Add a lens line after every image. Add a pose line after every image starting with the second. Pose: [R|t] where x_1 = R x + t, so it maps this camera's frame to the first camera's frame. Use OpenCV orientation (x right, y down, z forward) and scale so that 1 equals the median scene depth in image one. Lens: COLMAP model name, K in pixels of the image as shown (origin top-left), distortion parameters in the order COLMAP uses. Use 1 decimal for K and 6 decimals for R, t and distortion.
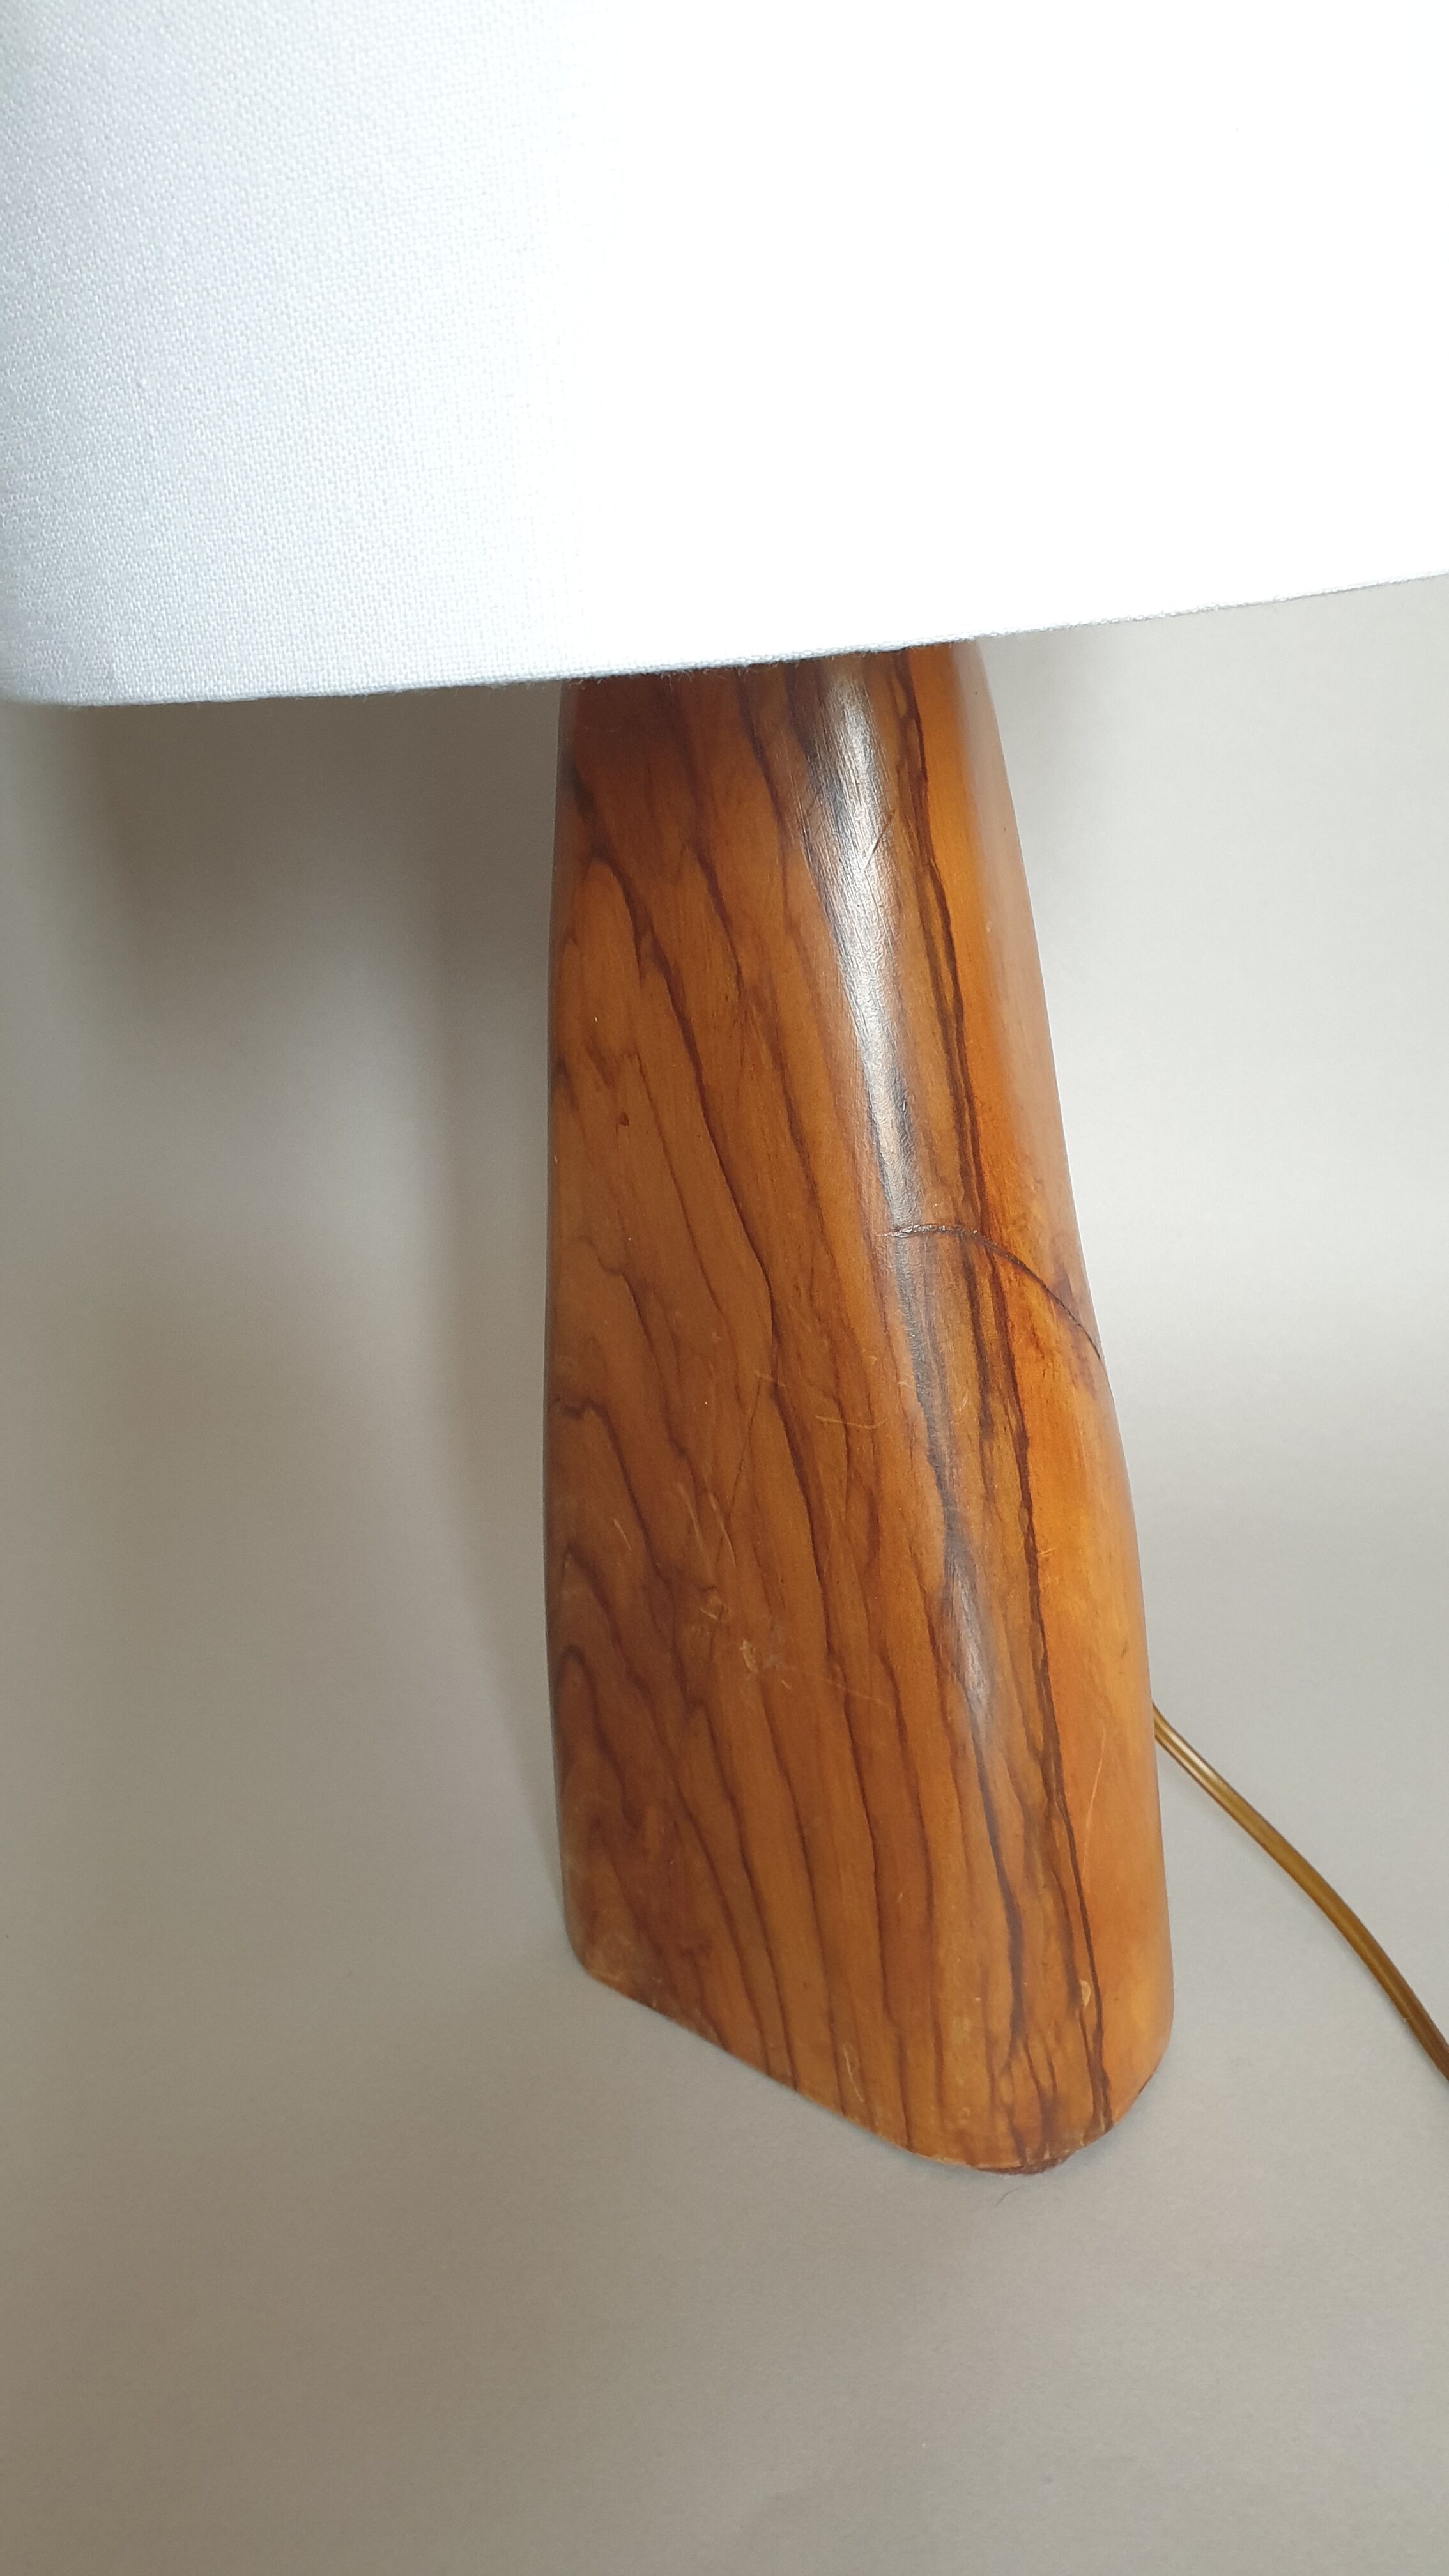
lens RADIAL K [[2054.4, 0, 721.3], [0, 2054.4, 1220.7], [0, 0, 1]] dist [0.083637, -0.408875]
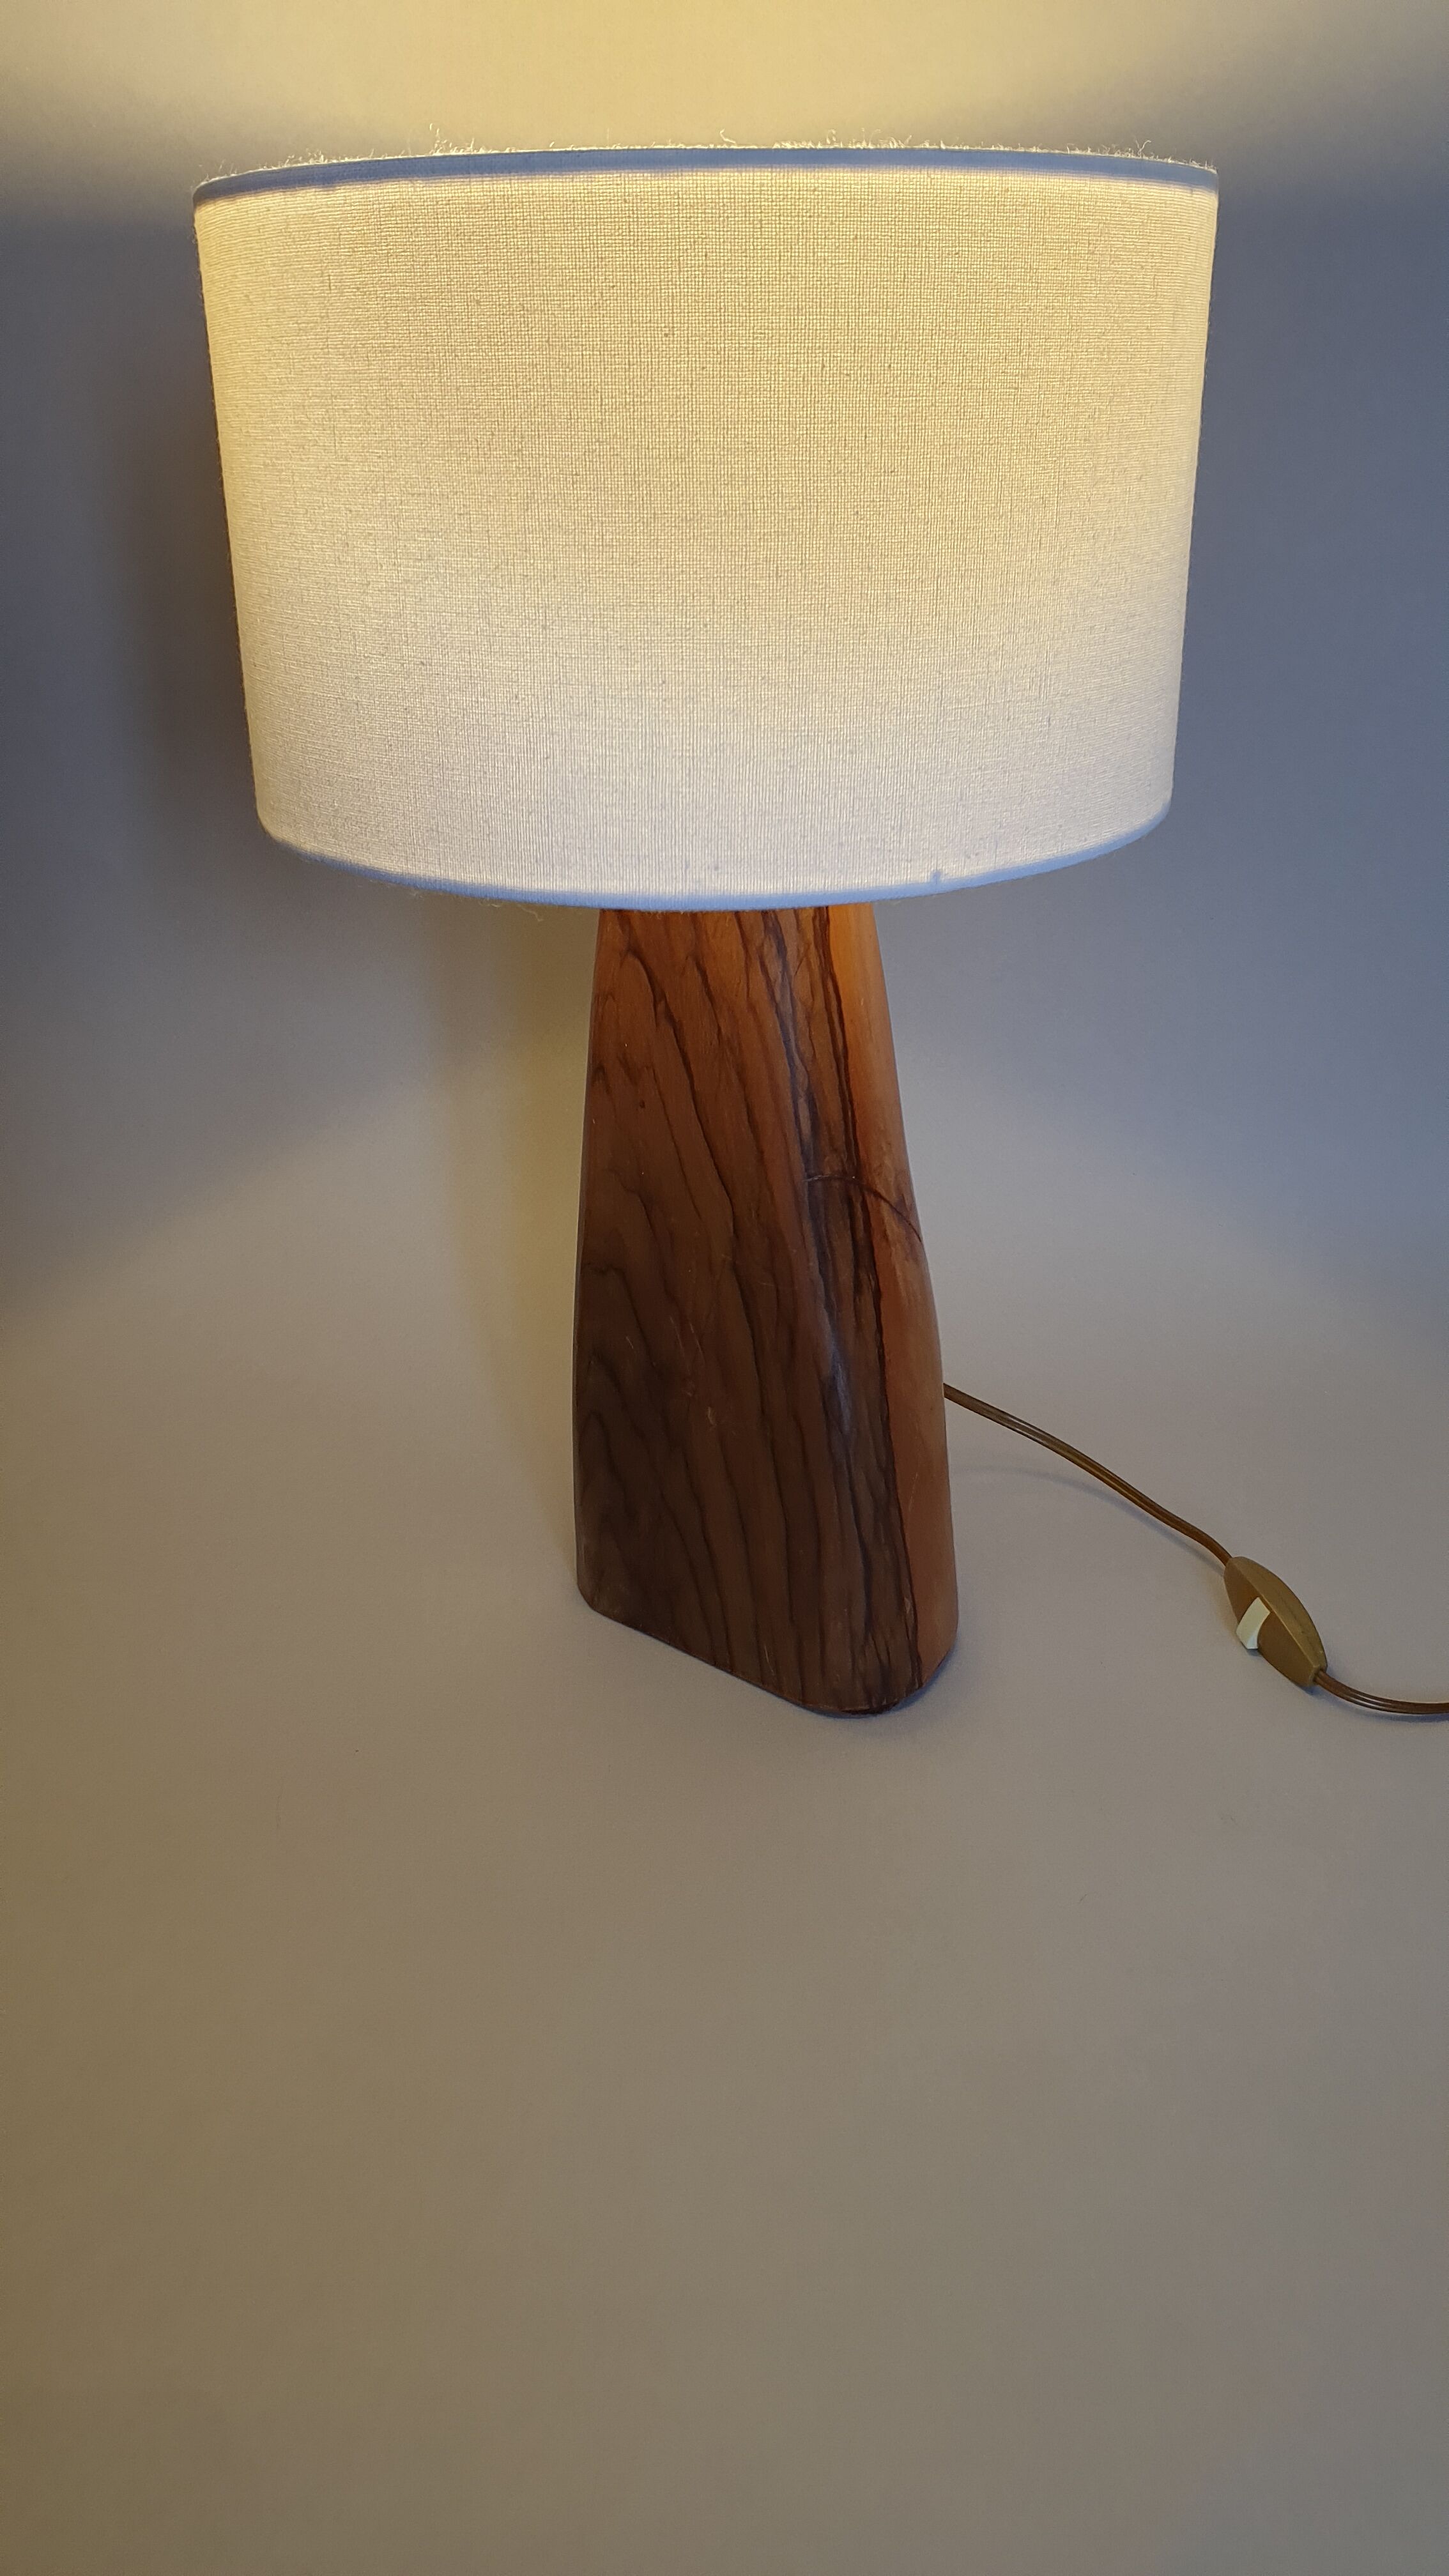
lens RADIAL K [[2054.4, 0, 721.3], [0, 2054.4, 1220.7], [0, 0, 1]] dist [0.083637, -0.408875]
pose [[0.995226, -0.010977, 0.096980, -0.146310], [-0.002144, 0.990956, 0.134171, -0.179843], [-0.097576, -0.133739, 0.986201, -0.659839]]
